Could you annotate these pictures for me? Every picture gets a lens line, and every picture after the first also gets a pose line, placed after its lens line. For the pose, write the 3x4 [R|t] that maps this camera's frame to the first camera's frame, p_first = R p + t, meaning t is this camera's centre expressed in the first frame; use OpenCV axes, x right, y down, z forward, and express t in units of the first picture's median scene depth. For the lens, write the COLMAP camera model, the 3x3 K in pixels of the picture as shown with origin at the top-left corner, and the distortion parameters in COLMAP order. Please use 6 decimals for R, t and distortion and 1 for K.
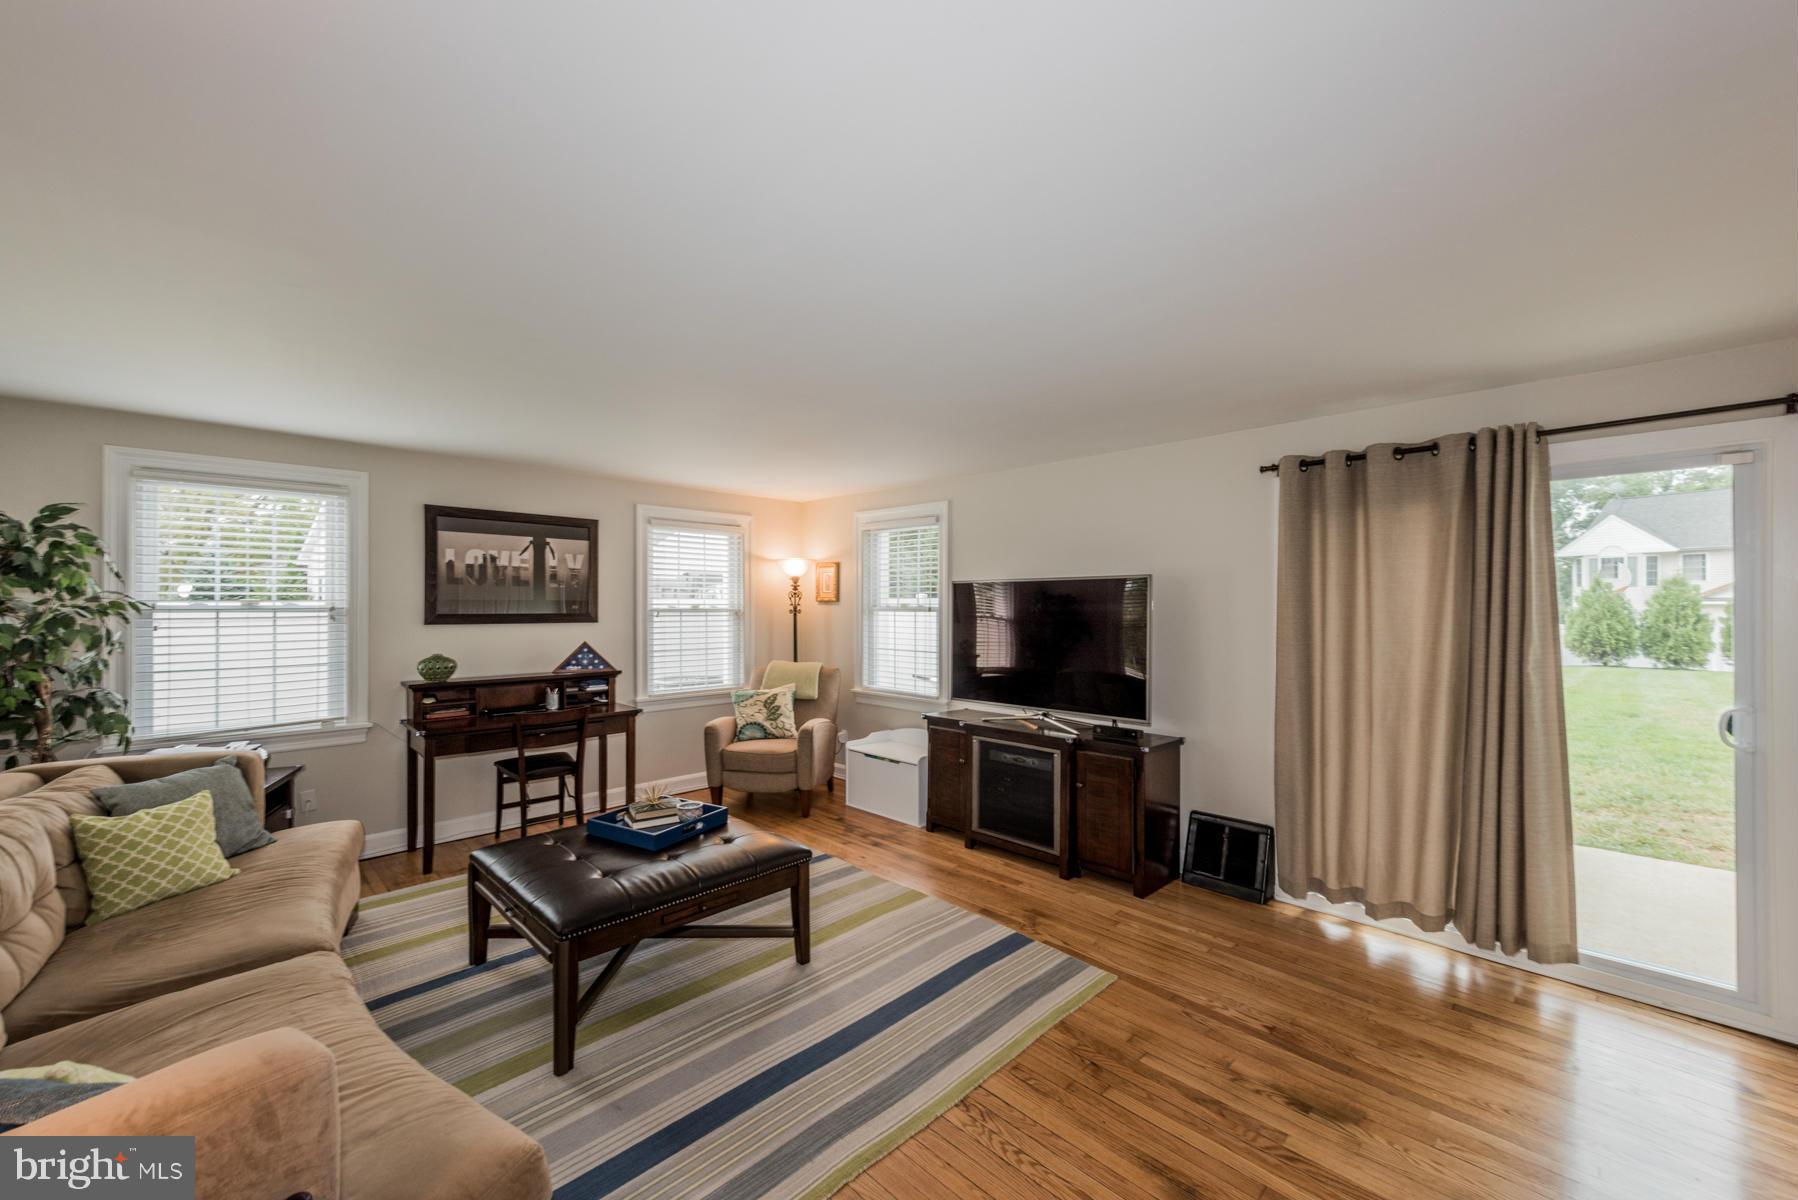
lens RADIAL K [[703.9, 0, 901.0], [0, 703.9, 605.6], [0, 0, 1]] dist [0.017541, -0.005929]
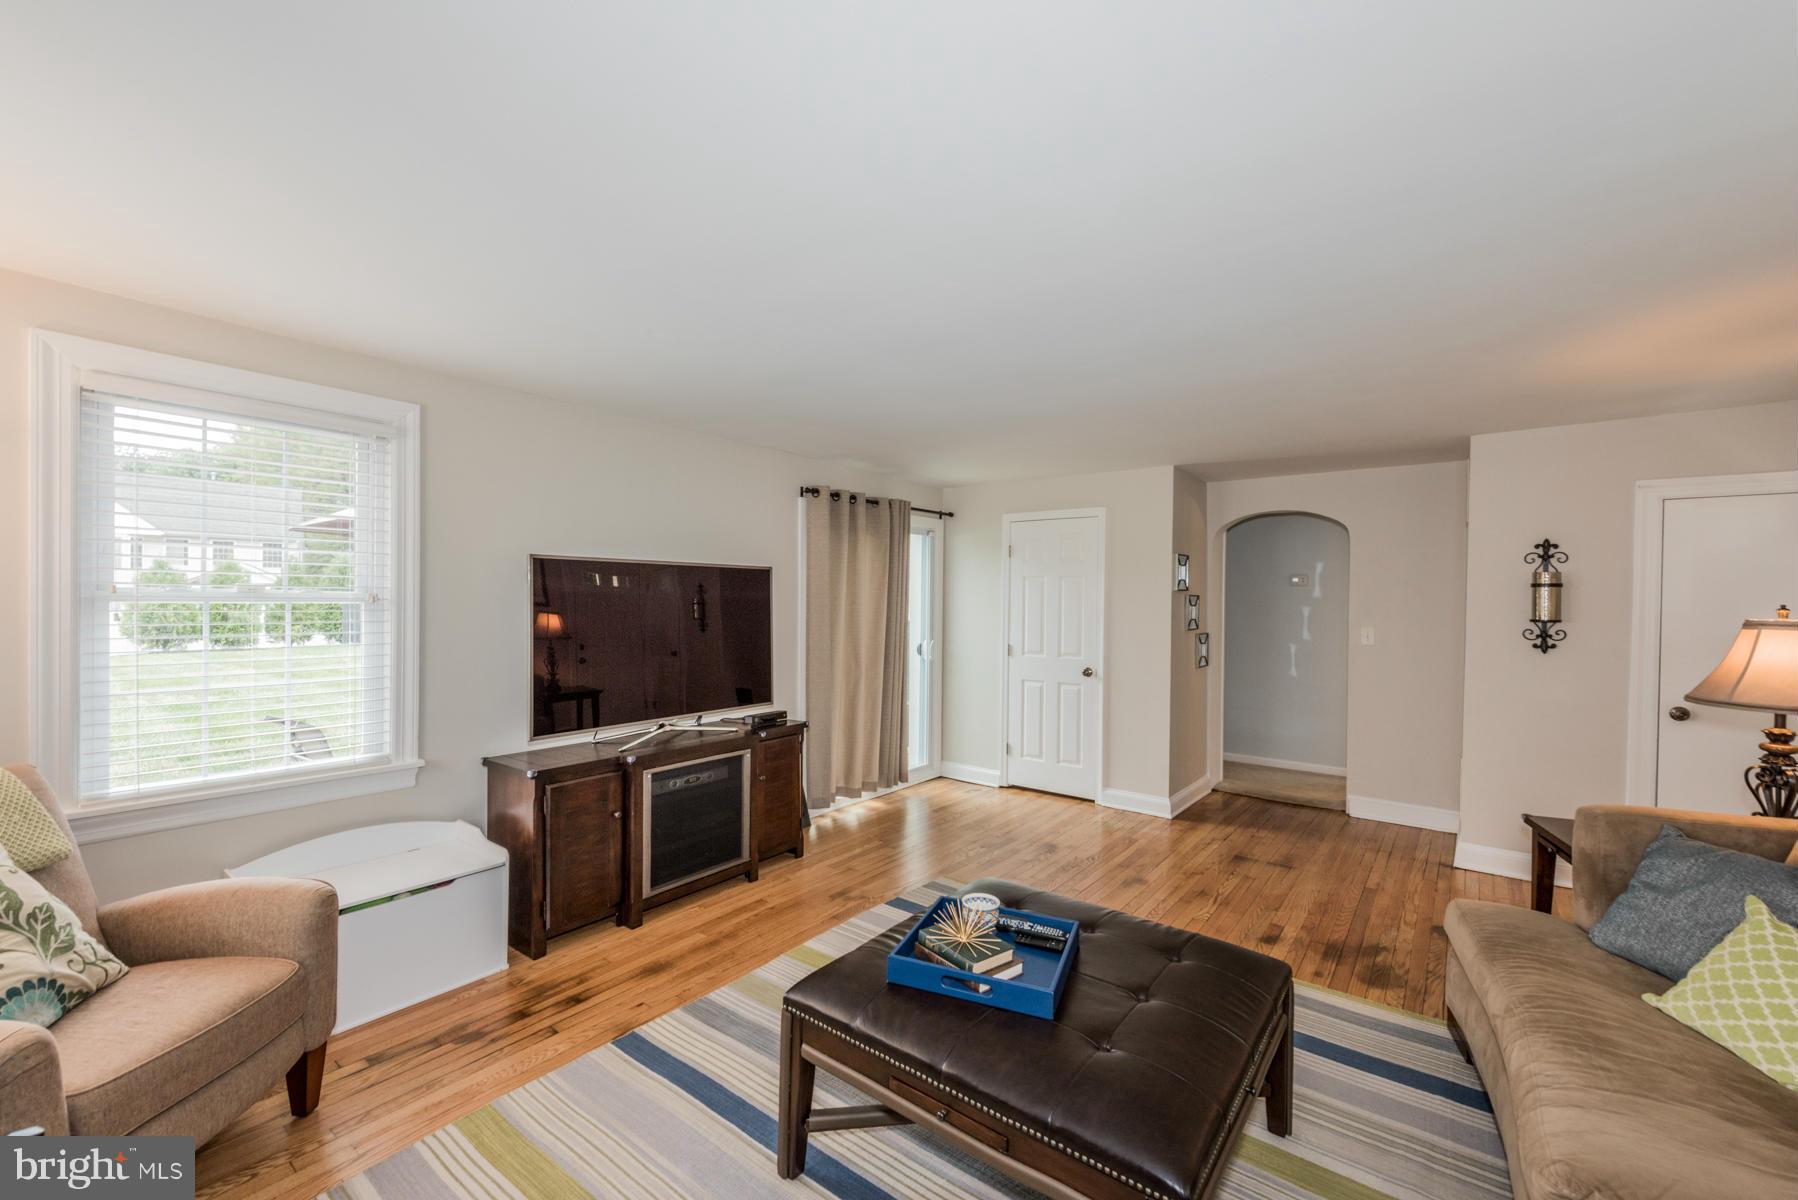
lens RADIAL K [[726.3, 0, 901.2], [0, 726.3, 605.9], [0, 0, 1]] dist [0.012526, -0.007041]
pose [[-0.133761, -0.012247, 0.990938, -0.644512], [-0.012419, 0.999866, 0.010680, 0.000362], [-0.990936, -0.010878, -0.133895, 0.785612]]
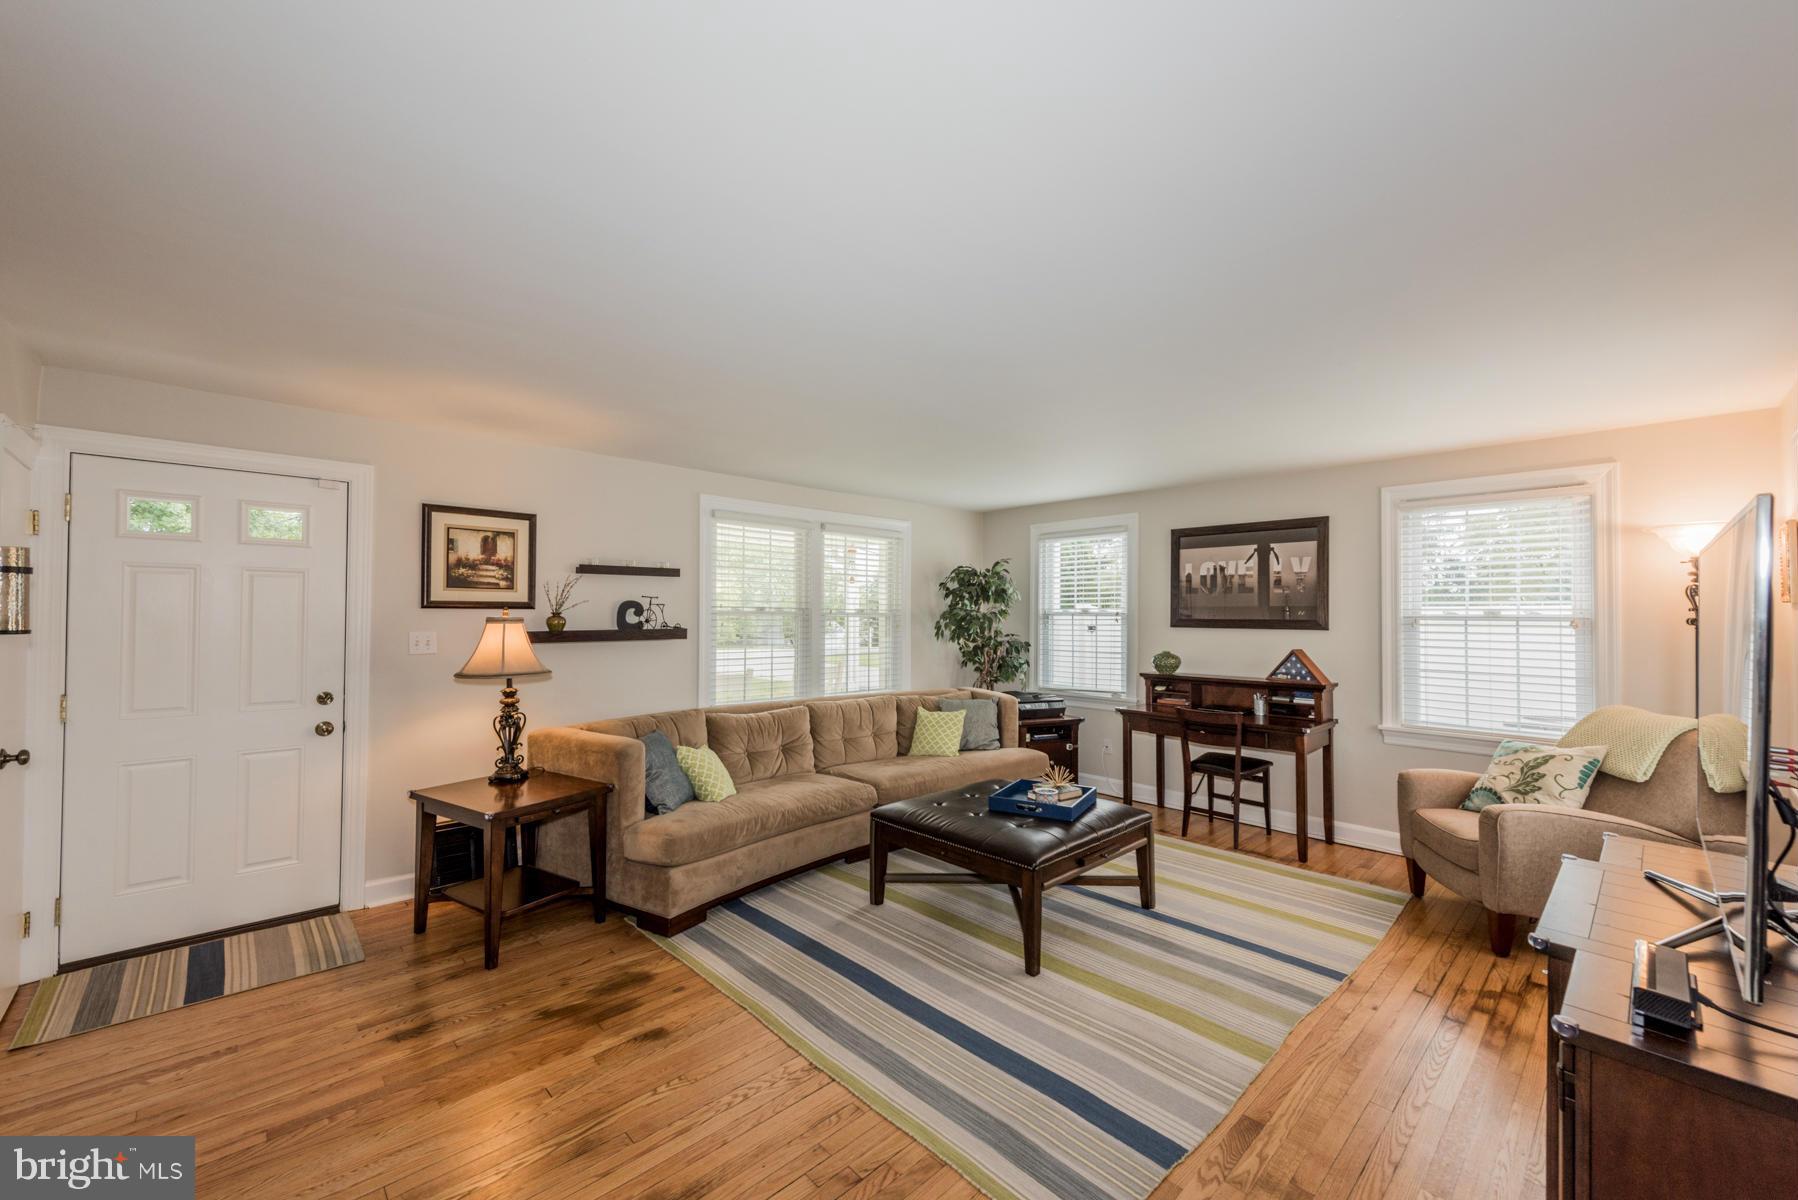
lens RADIAL K [[703.9, 0, 901.0], [0, 703.9, 605.6], [0, 0, 1]] dist [0.017541, -0.005929]
pose [[-0.023525, -0.011902, -0.999652, 0.542657], [-0.002306, 0.999927, -0.011851, 0.004840], [0.999721, 0.002027, -0.023551, 0.536882]]
